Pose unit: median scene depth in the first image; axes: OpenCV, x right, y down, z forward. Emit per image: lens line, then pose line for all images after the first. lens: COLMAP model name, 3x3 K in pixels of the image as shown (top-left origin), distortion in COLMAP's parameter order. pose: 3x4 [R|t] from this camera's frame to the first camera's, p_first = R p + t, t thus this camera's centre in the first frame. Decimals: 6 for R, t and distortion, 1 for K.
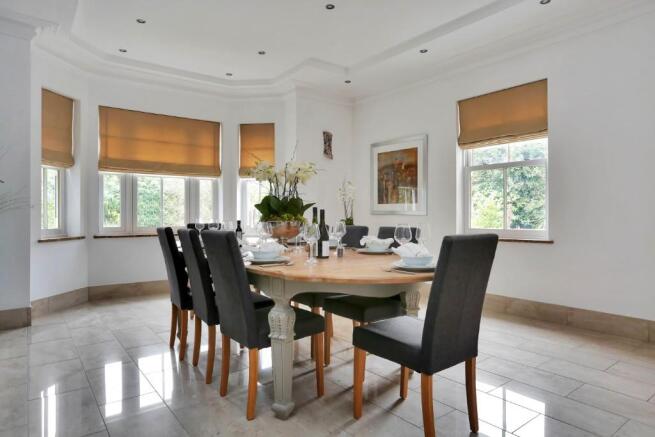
lens RADIAL K [[399.1, 0, 327.5], [0, 399.1, 218.5], [0, 0, 1]] dist [0.001905, 0.002259]
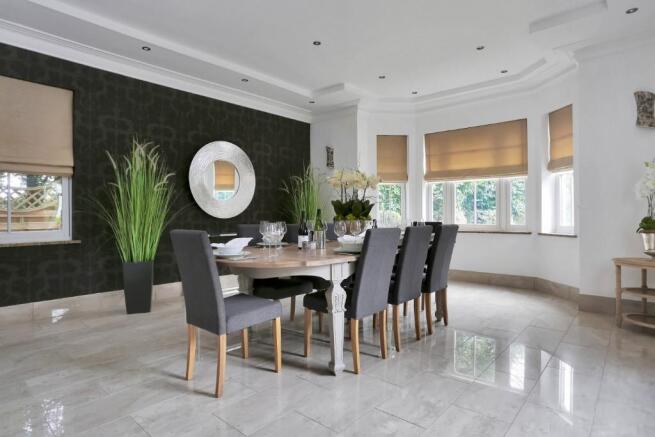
lens RADIAL K [[379.6, 0, 327.5], [0, 379.6, 218.5], [0, 0, 1]] dist [0.001677, 0.001028]
pose [[0.205519, 0.002069, -0.978651, 0.575724], [-0.007056, 0.999975, 0.000632, 0.003546], [0.978628, 0.006775, 0.205528, 0.382072]]
